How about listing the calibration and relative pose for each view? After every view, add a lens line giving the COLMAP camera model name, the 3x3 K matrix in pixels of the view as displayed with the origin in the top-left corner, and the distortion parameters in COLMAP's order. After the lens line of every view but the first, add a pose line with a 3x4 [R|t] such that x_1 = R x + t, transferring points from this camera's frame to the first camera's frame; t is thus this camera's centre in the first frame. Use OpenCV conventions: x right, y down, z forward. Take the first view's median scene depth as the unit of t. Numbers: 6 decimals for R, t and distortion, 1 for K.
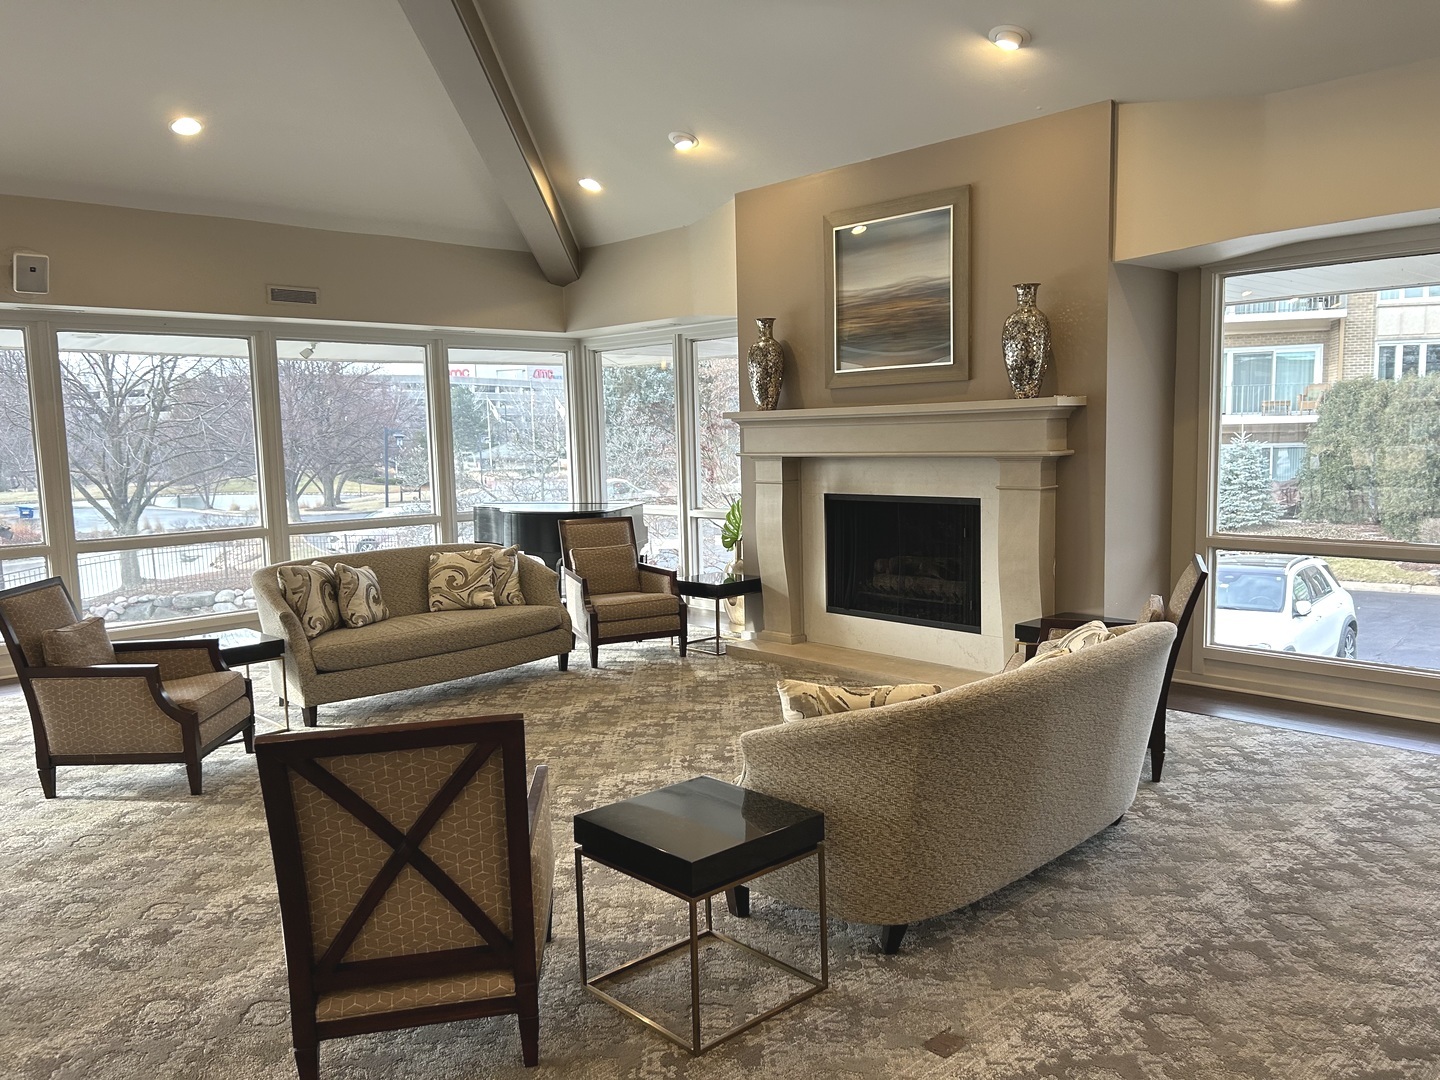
lens RADIAL K [[1074.0, 0, 724.0], [0, 1074.0, 548.6], [0, 0, 1]] dist [0.054521, -0.059486]
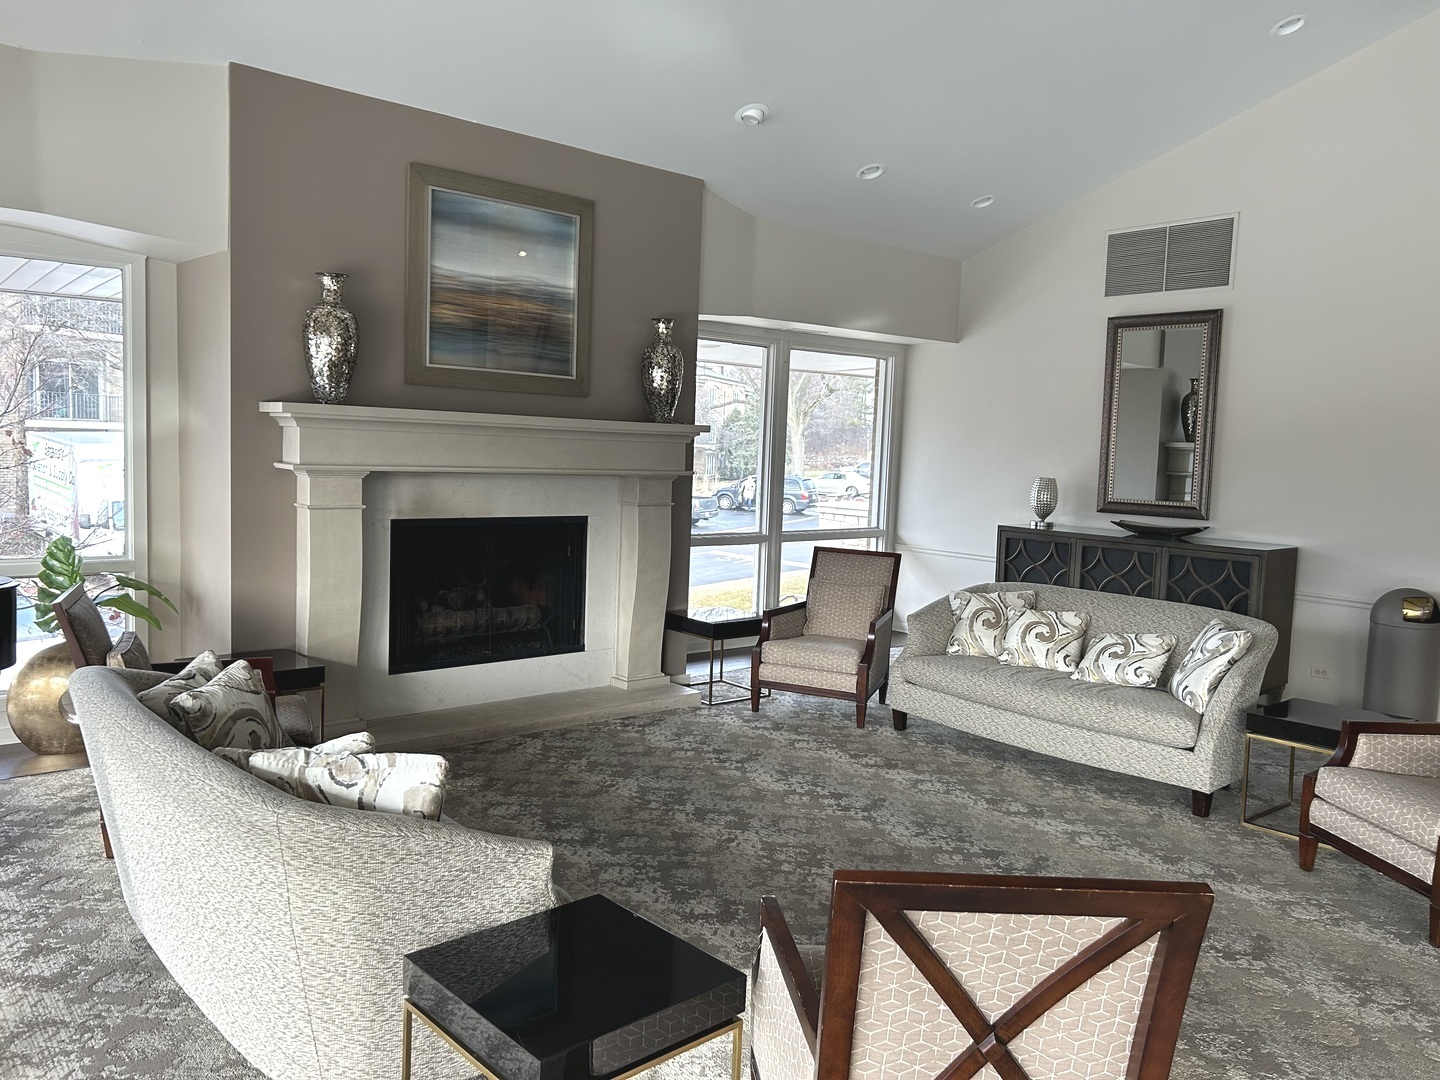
lens RADIAL K [[1074.0, 0, 711.5], [0, 1074.0, 533.3], [0, 0, 1]] dist [0.054521, -0.059486]
pose [[0.053971, -0.055768, 0.996984, -0.755970], [0.071741, 0.996076, 0.051833, -0.074650], [-0.995962, 0.068727, 0.057760, 0.834827]]
